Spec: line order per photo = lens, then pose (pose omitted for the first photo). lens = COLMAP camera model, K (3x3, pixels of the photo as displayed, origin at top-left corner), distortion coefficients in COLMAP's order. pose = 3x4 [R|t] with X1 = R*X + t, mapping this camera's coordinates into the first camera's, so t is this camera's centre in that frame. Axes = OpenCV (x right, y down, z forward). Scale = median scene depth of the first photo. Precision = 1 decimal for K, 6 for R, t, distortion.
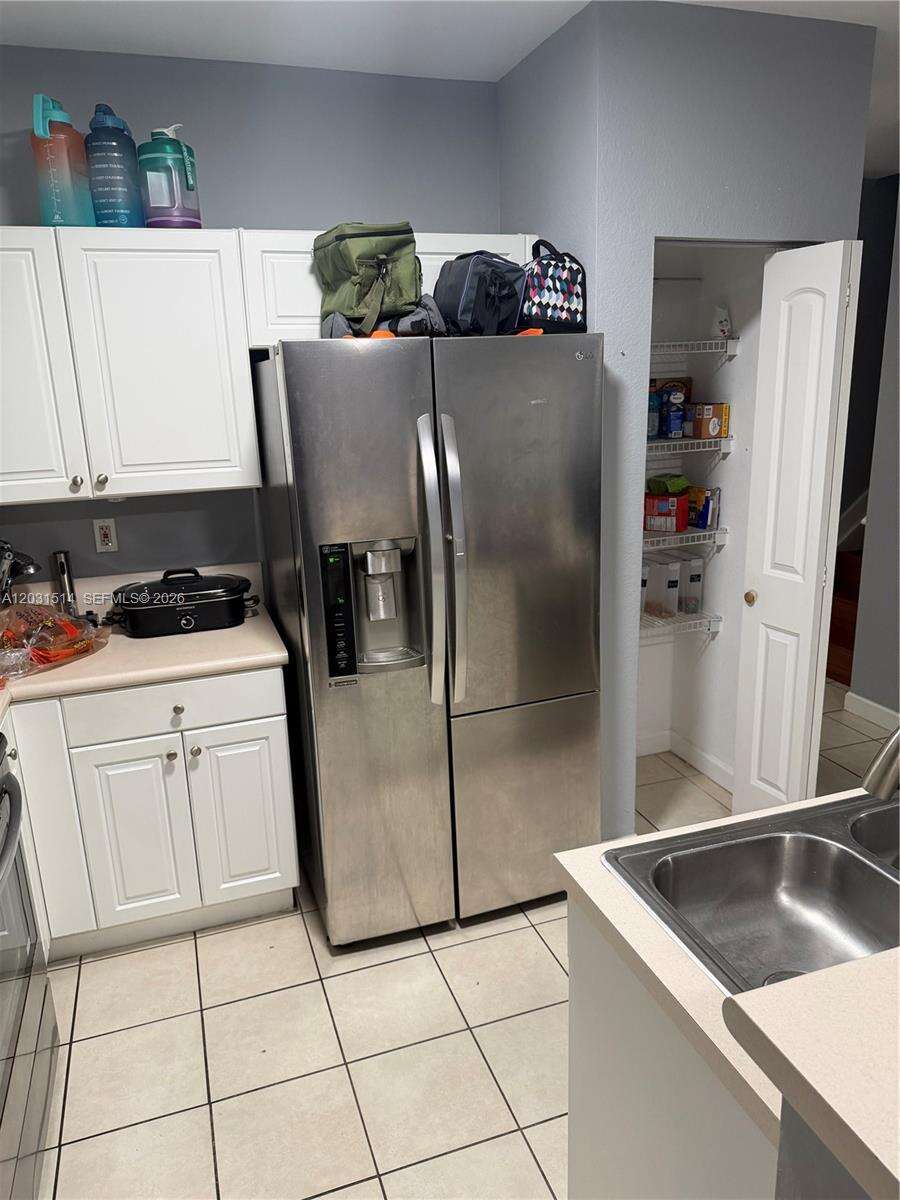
lens RADIAL K [[835.4, 0, 450.8], [0, 835.4, 614.1], [0, 0, 1]] dist [0.092769, -0.146060]
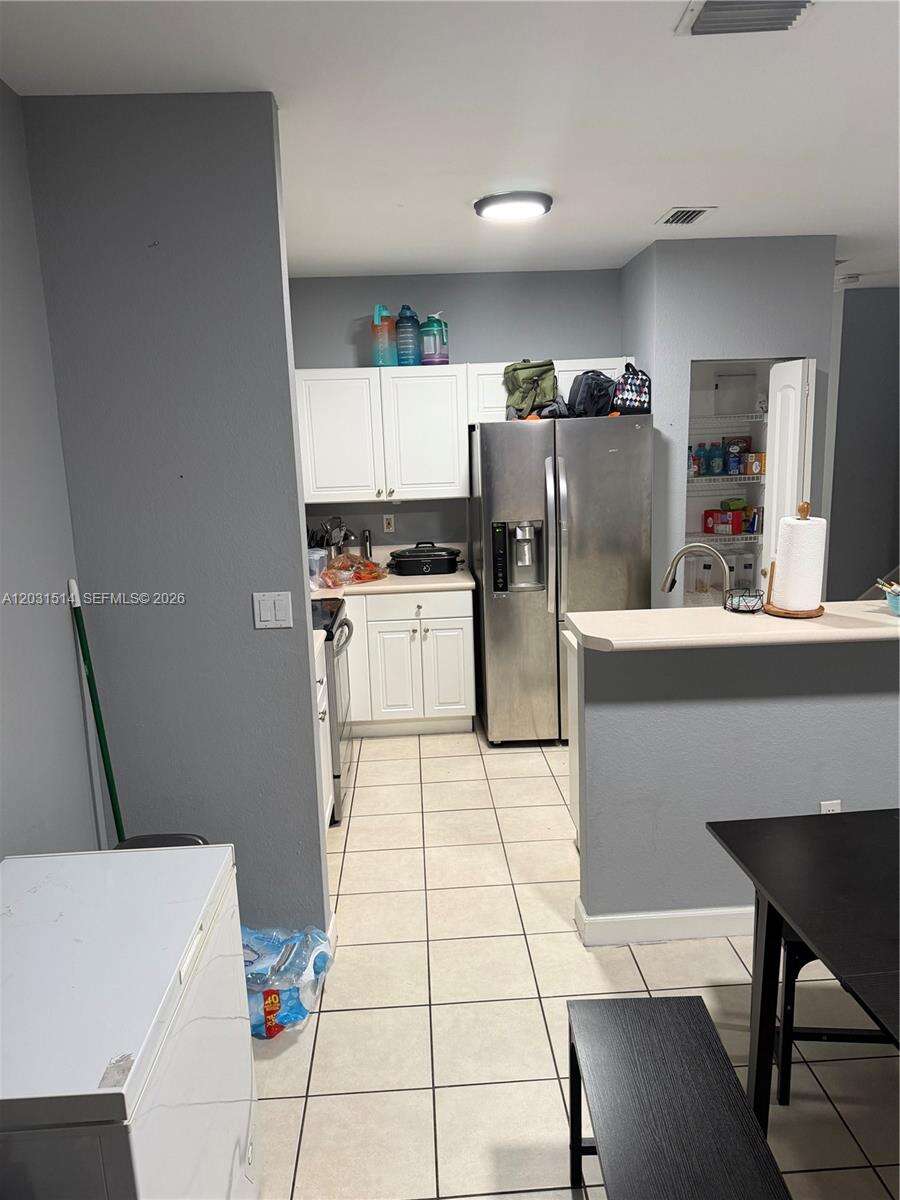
lens RADIAL K [[835.4, 0, 450.8], [0, 835.4, 614.1], [0, 0, 1]] dist [0.092769, -0.146060]
pose [[0.959718, 0.053982, -0.275729, 0.274643], [-0.070359, 0.996276, -0.049846, 0.213718], [0.272011, 0.067238, 0.959942, -0.816895]]
